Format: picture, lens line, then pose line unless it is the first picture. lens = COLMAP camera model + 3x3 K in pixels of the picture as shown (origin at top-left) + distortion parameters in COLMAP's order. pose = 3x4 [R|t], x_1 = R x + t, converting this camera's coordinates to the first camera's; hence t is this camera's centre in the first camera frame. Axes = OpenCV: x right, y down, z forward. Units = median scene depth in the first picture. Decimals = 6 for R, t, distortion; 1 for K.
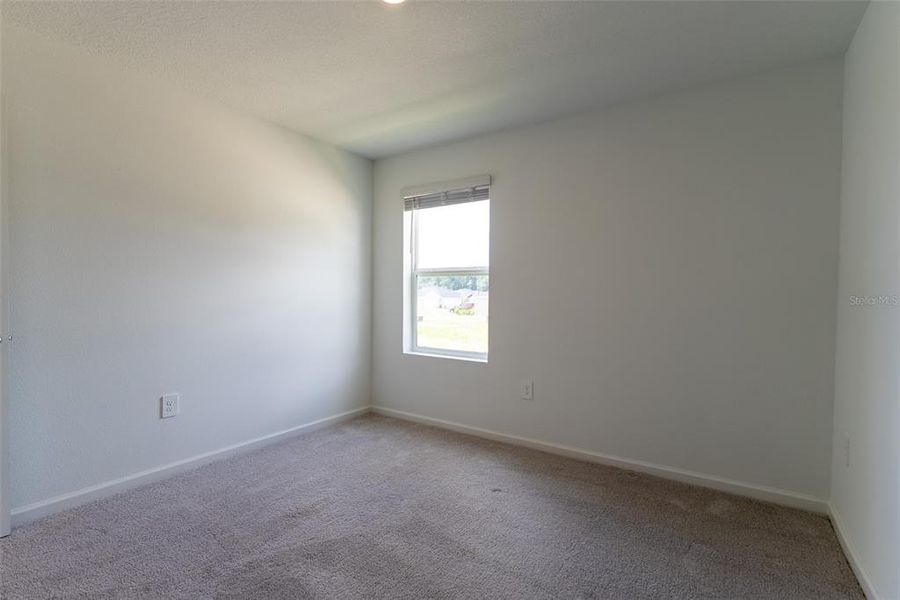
lens RADIAL K [[434.3, 0, 450.0], [0, 434.3, 300.0], [0, 0, 1]] dist [-0.001055, -0.000094]
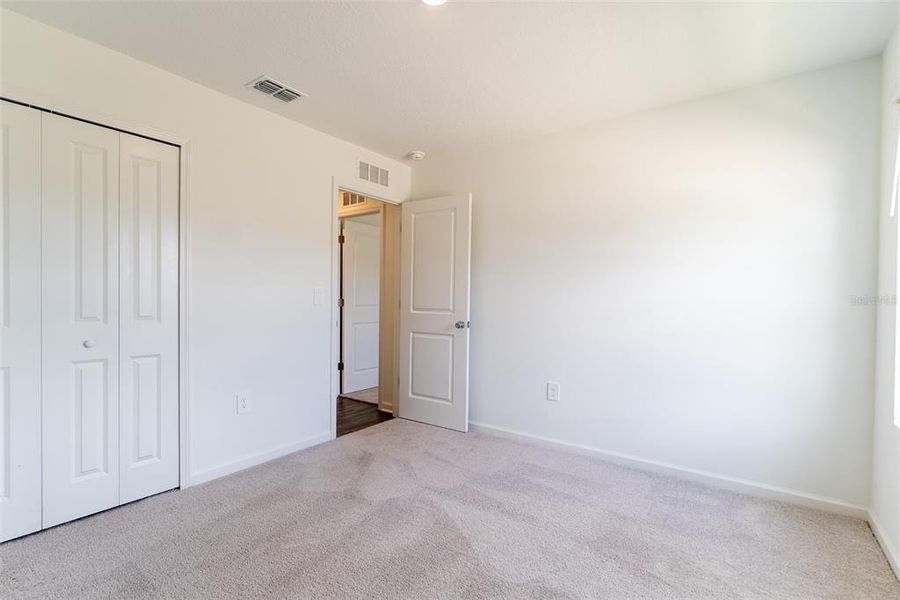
lens RADIAL K [[403.2, 0, 431.2], [0, 403.2, 302.7], [0, 0, 1]] dist [-0.000685, -0.000259]
pose [[-0.051261, 0.003761, -0.998678, 0.443555], [-0.019357, 0.999801, 0.004759, -0.008459], [0.998498, 0.019575, -0.051178, 0.594312]]
